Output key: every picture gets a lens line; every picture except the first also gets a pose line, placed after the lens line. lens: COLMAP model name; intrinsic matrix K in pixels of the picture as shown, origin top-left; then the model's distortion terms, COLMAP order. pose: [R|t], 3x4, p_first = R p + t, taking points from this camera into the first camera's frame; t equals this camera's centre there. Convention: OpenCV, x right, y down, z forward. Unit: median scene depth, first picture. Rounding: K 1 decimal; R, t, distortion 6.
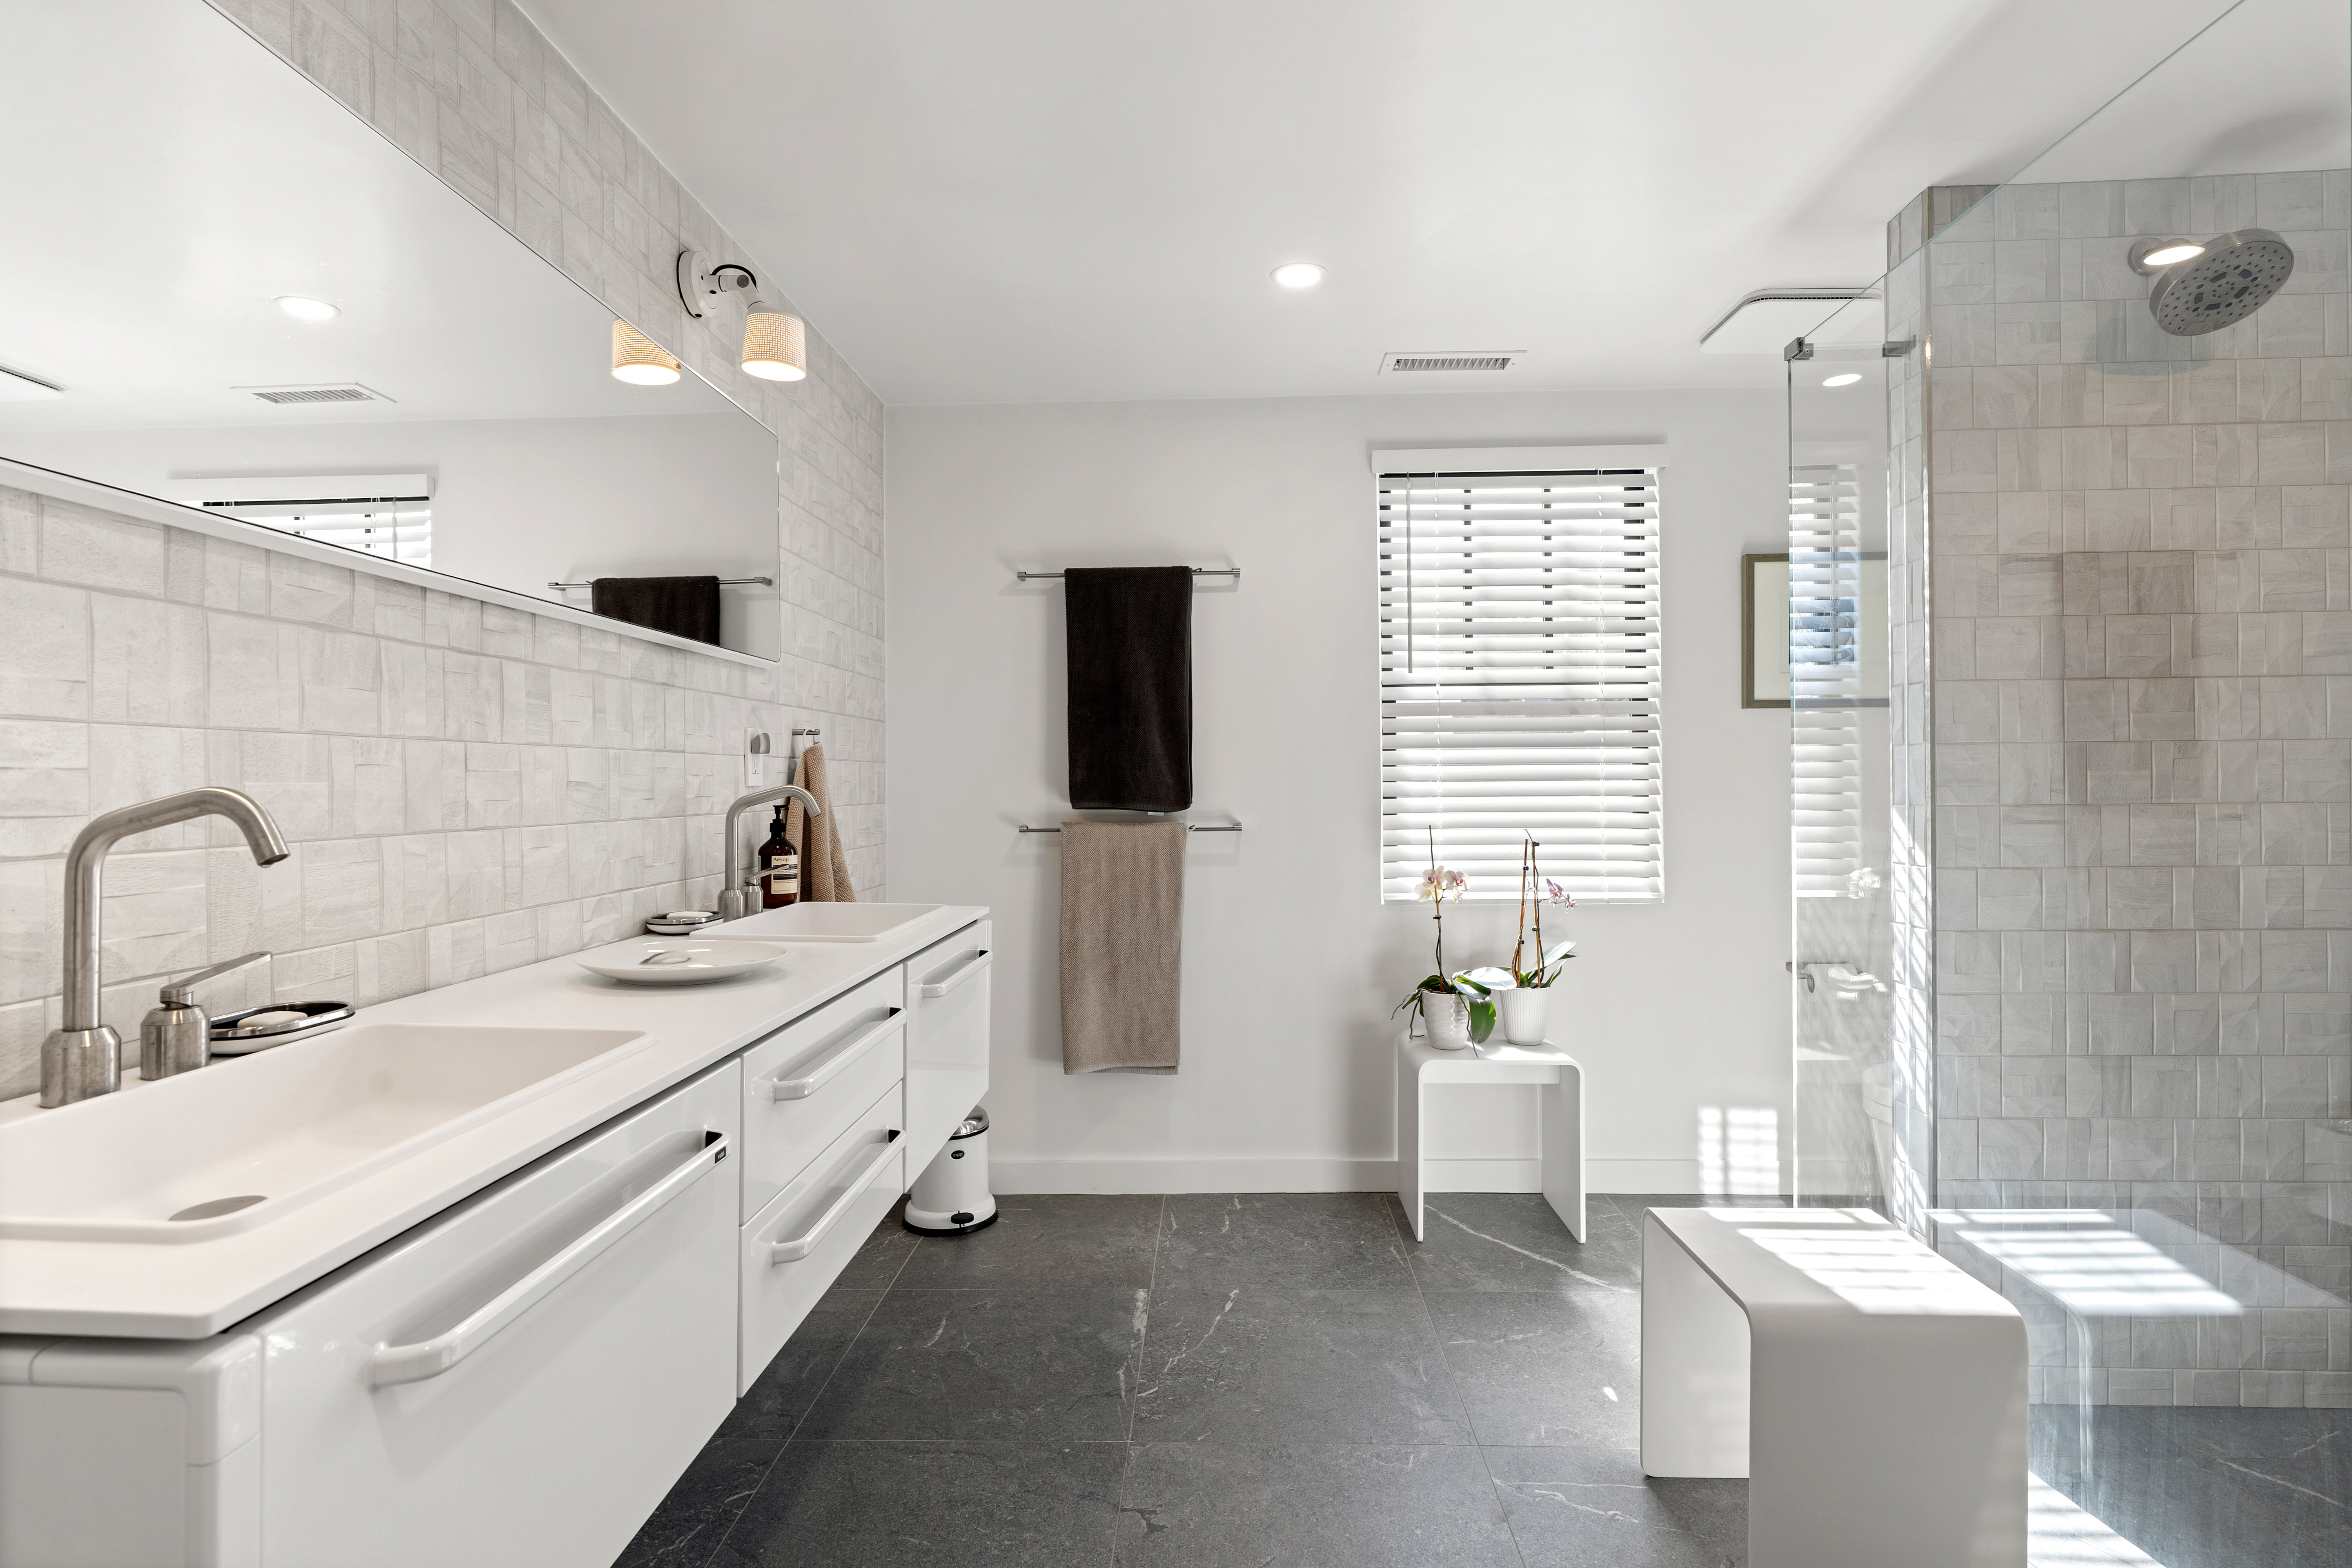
lens RADIAL K [[1233.4, 0, 1175.3], [0, 1233.4, 777.0], [0, 0, 1]] dist [-0.013037, 0.002818]
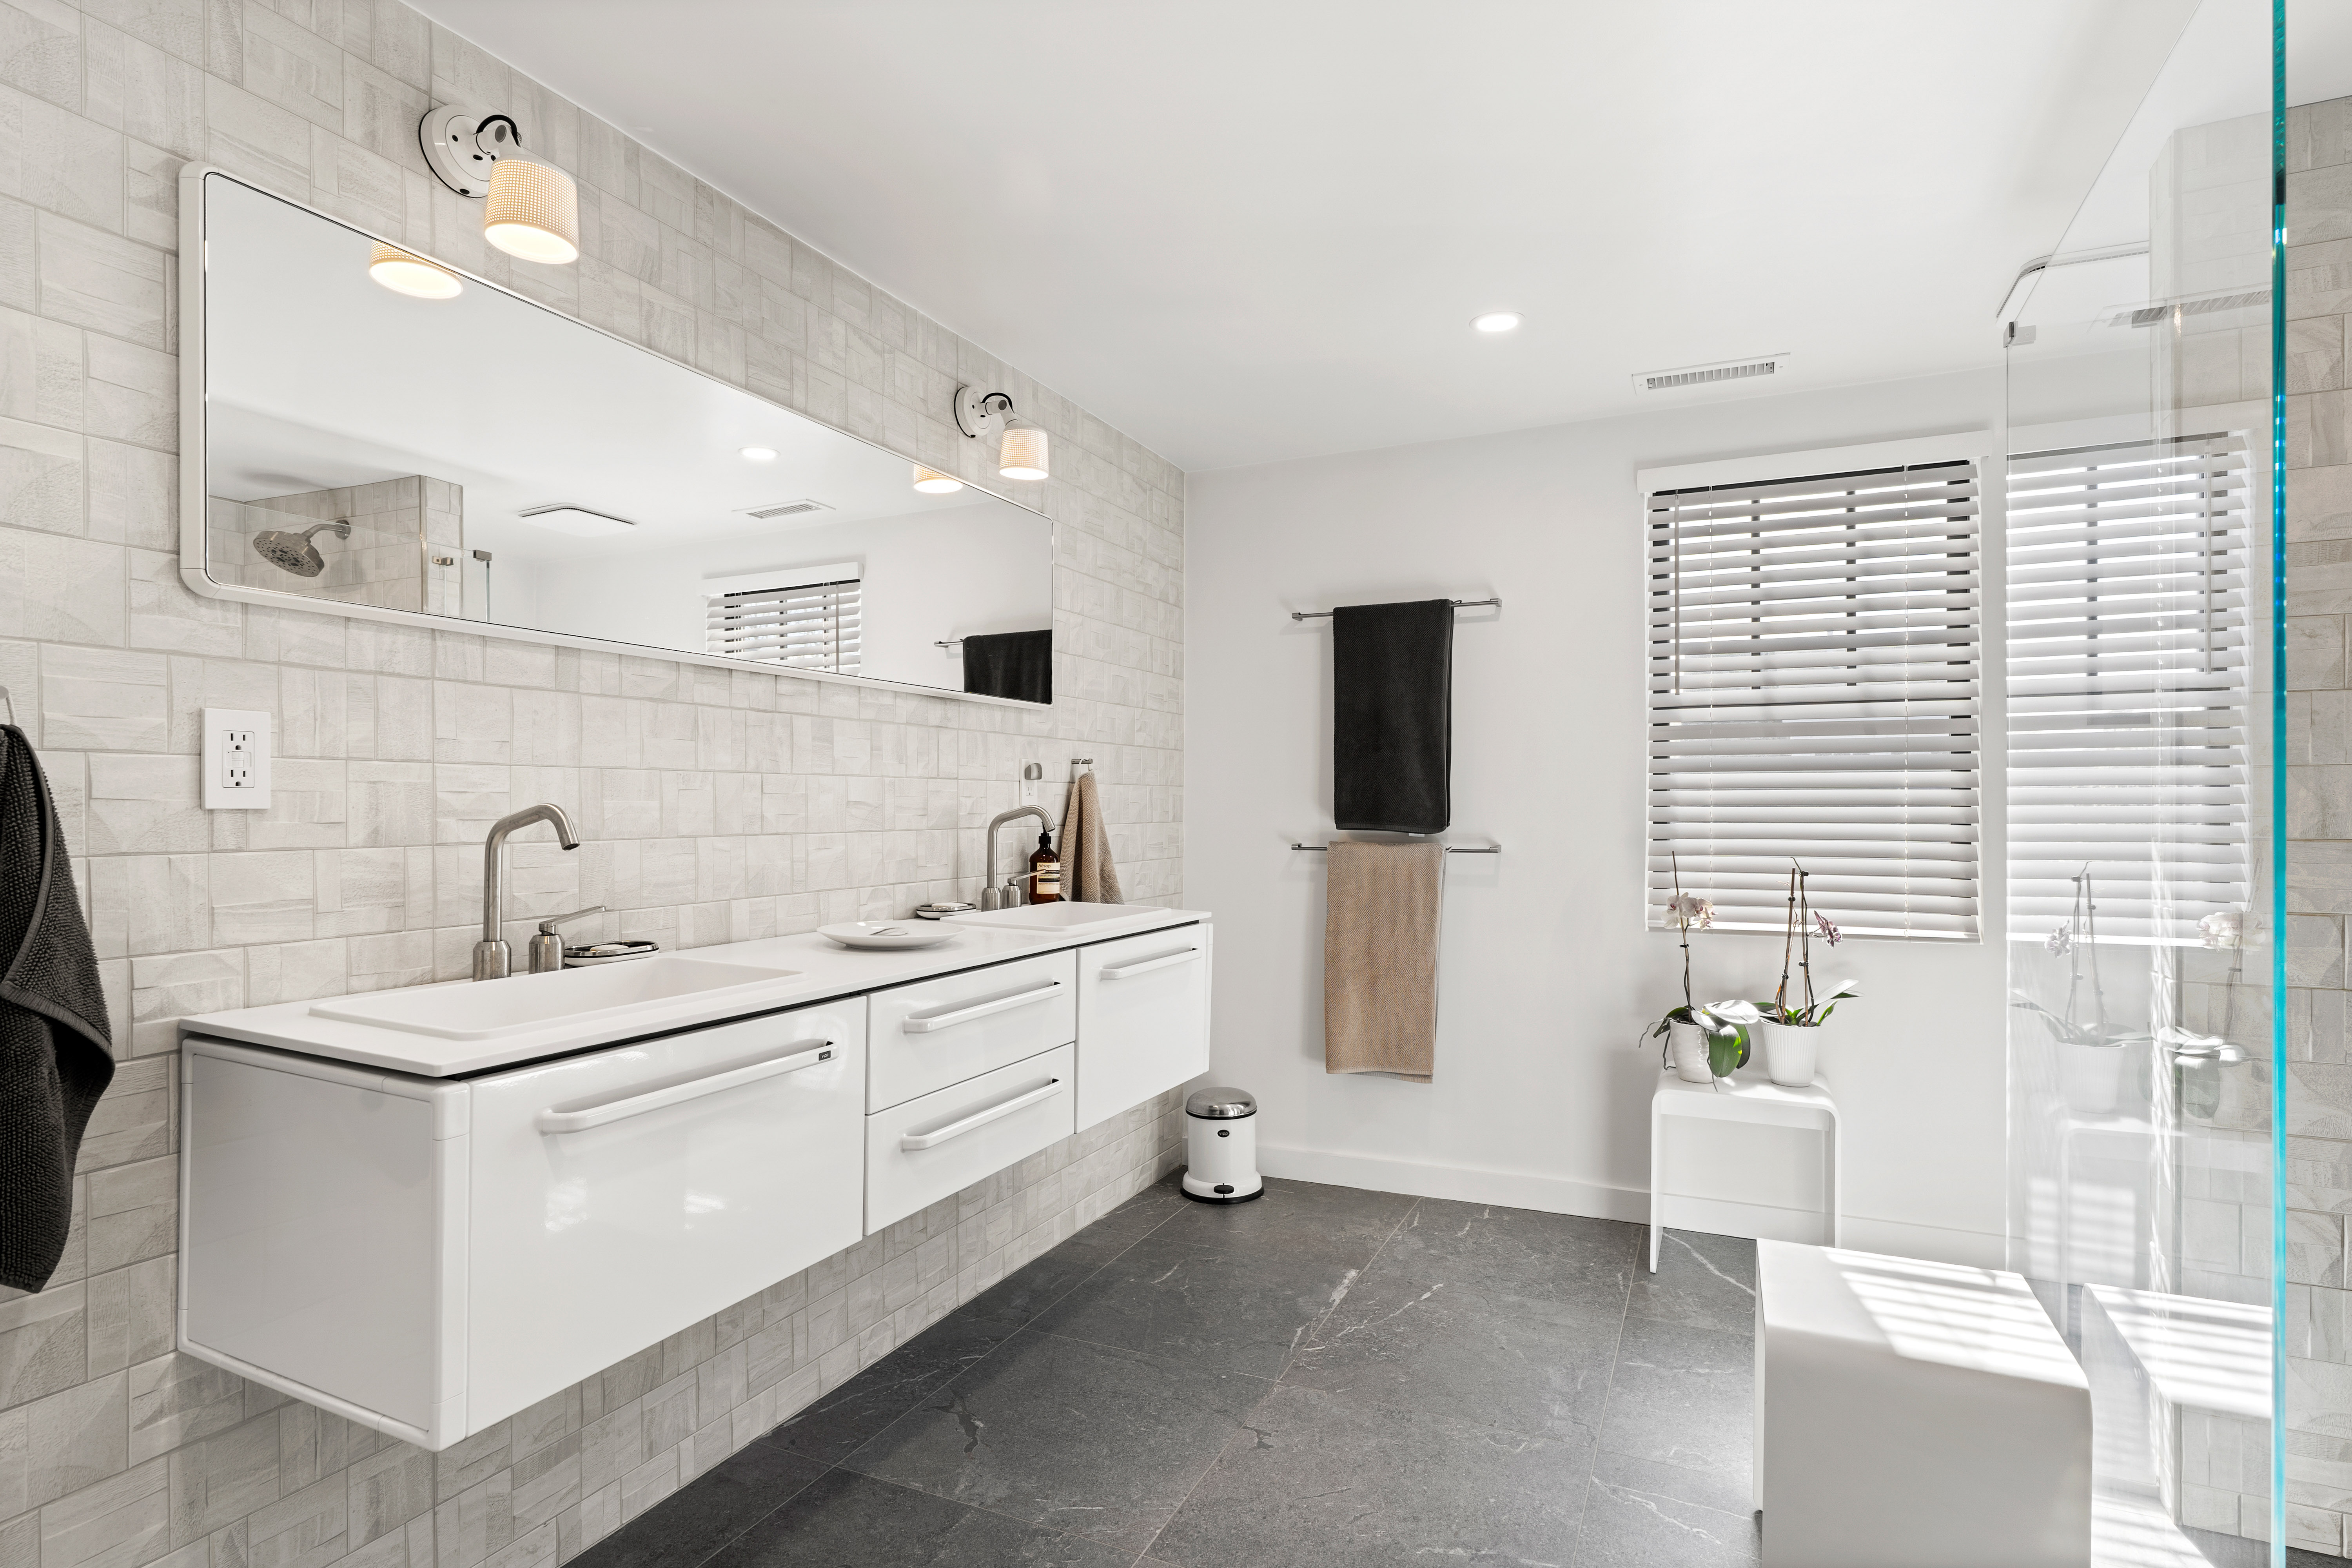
lens RADIAL K [[1234.7, 0, 1113.9], [0, 1234.7, 794.4], [0, 0, 1]] dist [-0.017656, 0.002200]
pose [[0.909364, 0.003696, -0.415986, 0.263808], [-0.005077, 0.999985, -0.002213, -0.001897], [0.415971, 0.004124, 0.909368, -0.094552]]
